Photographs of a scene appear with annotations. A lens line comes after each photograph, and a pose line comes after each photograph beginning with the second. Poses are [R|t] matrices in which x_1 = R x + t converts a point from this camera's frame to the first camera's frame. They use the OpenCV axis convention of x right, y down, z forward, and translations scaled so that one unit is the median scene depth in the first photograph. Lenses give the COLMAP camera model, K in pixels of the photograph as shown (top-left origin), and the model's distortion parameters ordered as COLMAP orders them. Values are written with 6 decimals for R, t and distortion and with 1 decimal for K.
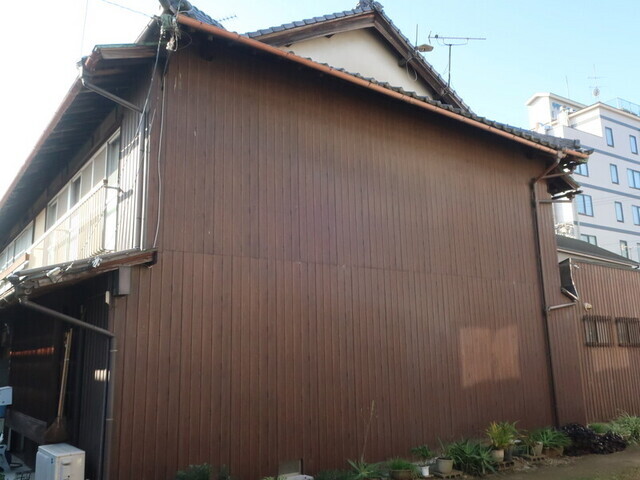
lens RADIAL K [[570.6, 0, 320.0], [0, 570.6, 240.0], [0, 0, 1]] dist [-0.001290, 0.020900]
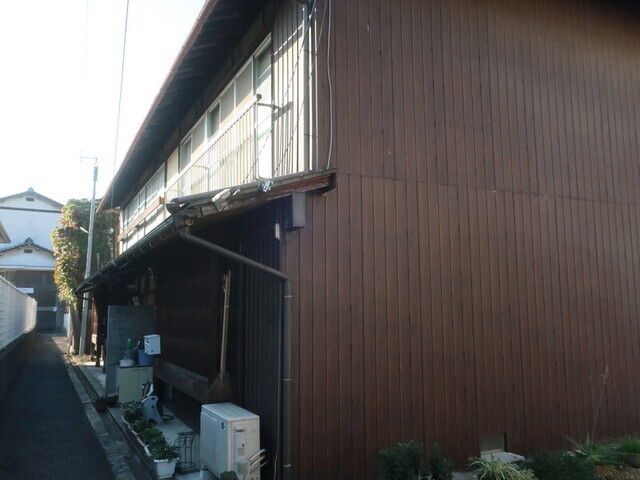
lens RADIAL K [[570.6, 0, 320.0], [0, 570.6, 240.0], [0, 0, 1]] dist [-0.001290, 0.020900]
pose [[0.984438, -0.004285, -0.175679, -0.147827], [0.018543, 0.996655, 0.079595, 0.043070], [0.174750, -0.081613, 0.981225, 0.187312]]
